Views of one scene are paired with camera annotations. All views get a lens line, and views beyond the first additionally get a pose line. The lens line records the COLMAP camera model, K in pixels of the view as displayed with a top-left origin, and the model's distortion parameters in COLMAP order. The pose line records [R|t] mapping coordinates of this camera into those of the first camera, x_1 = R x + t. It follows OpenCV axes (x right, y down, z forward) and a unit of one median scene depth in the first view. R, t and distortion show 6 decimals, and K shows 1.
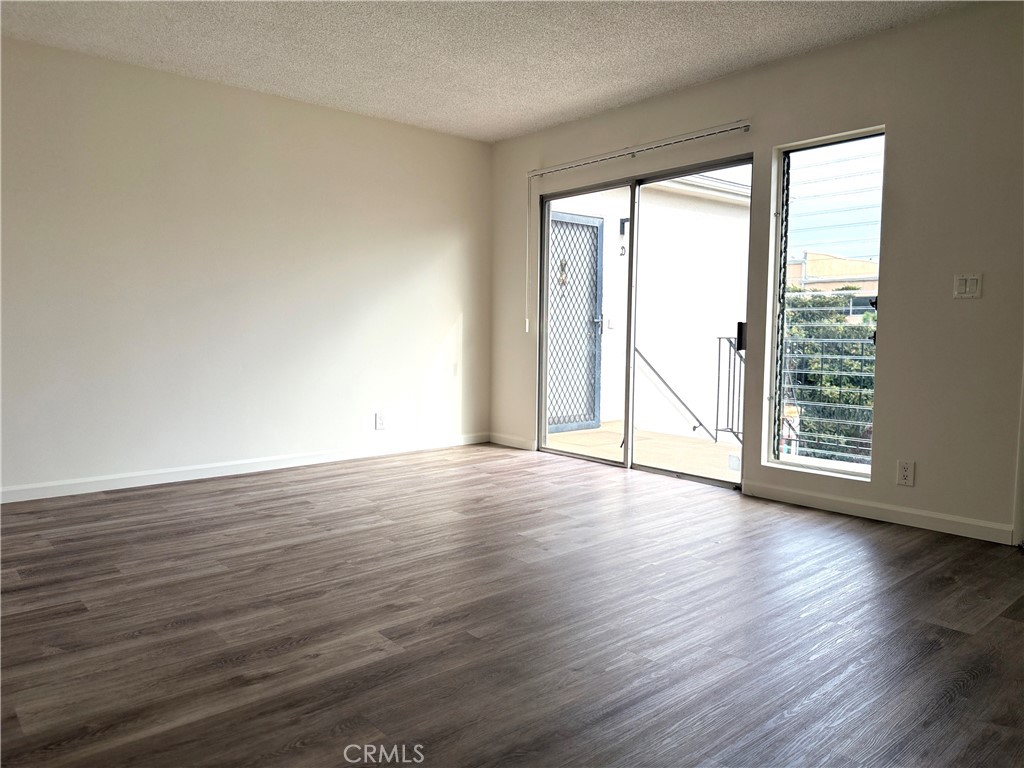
lens RADIAL K [[728.8, 0, 512.0], [0, 728.8, 387.8], [0, 0, 1]] dist [0.063659, -0.095472]
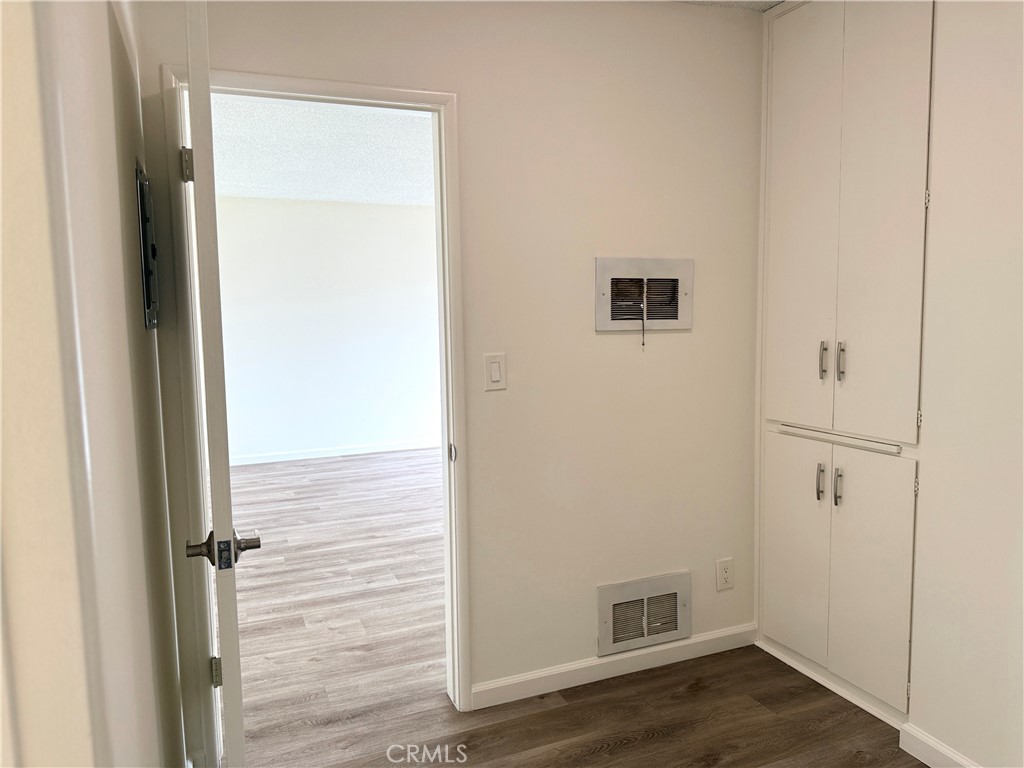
lens RADIAL K [[734.1, 0, 515.0], [0, 734.1, 385.6], [0, 0, 1]] dist [0.074635, -0.113985]
pose [[0.947512, 0.005416, -0.319673, 0.379243], [0.001212, 0.999788, 0.020533, -0.057136], [0.319717, -0.019842, 0.947305, -0.496091]]
